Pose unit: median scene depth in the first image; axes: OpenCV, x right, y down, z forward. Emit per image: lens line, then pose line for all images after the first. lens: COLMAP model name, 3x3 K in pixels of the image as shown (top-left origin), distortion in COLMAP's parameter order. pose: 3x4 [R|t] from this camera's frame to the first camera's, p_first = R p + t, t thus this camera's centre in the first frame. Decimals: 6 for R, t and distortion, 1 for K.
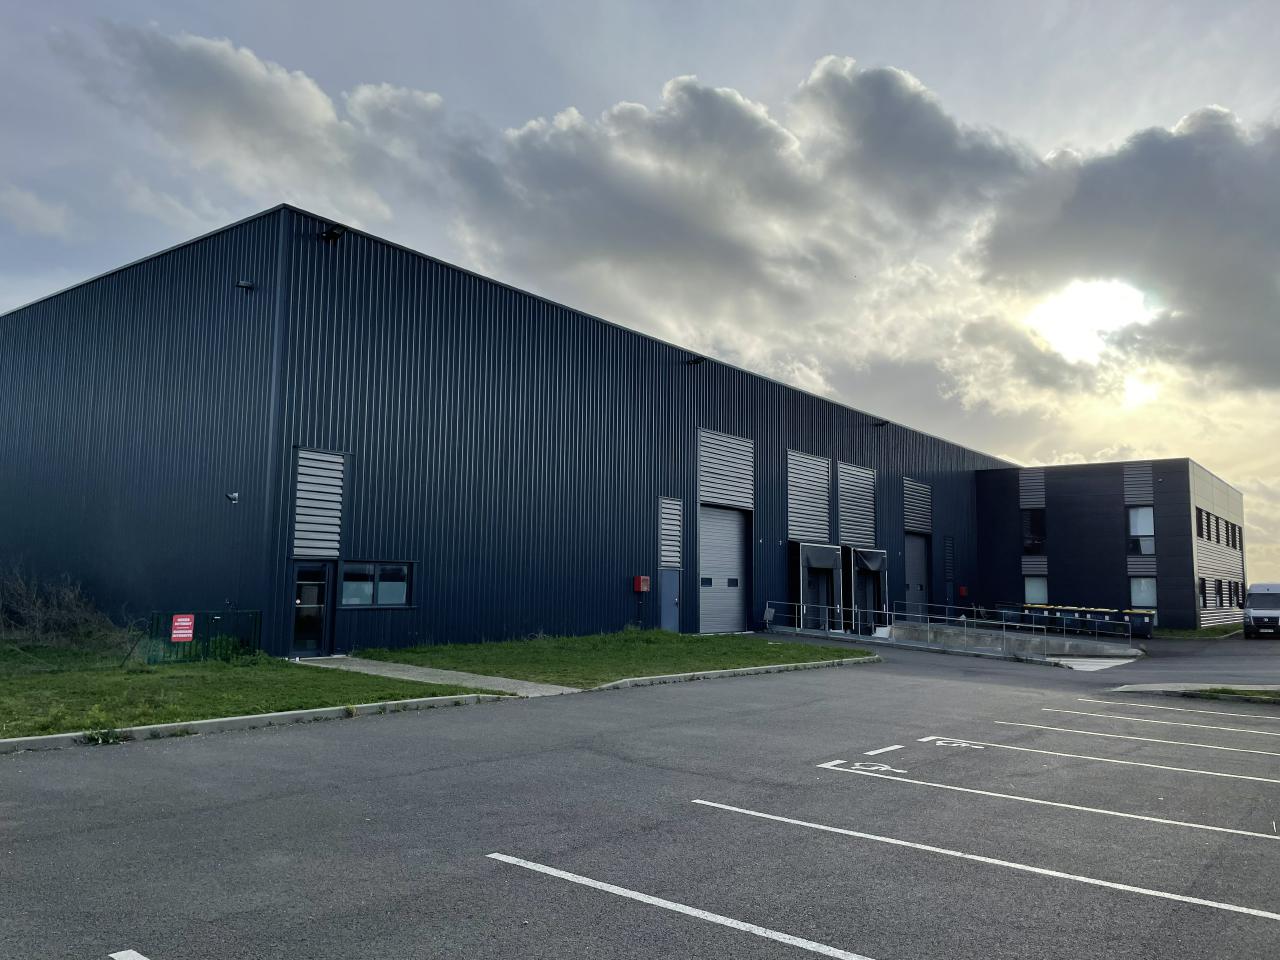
lens RADIAL K [[965.9, 0, 636.7], [0, 965.9, 479.7], [0, 0, 1]] dist [0.062633, -0.067060]
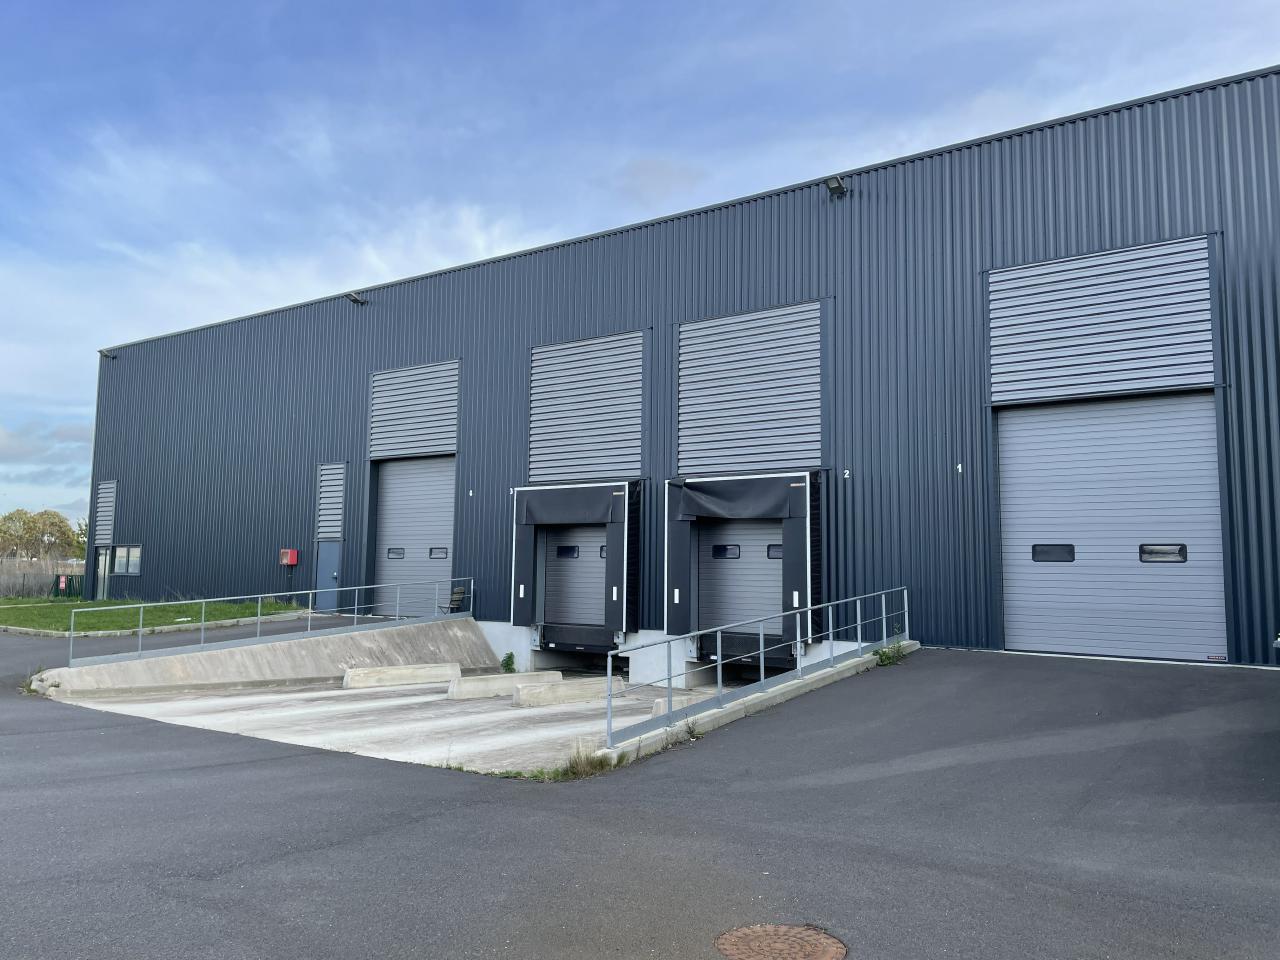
lens RADIAL K [[965.9, 0, 624.8], [0, 965.9, 461.0], [0, 0, 1]] dist [0.062633, -0.067060]
pose [[0.037088, -0.112505, -0.992959, 0.892079], [0.105760, 0.988504, -0.108050, 0.135883], [0.993700, -0.101008, 0.048561, 1.140937]]
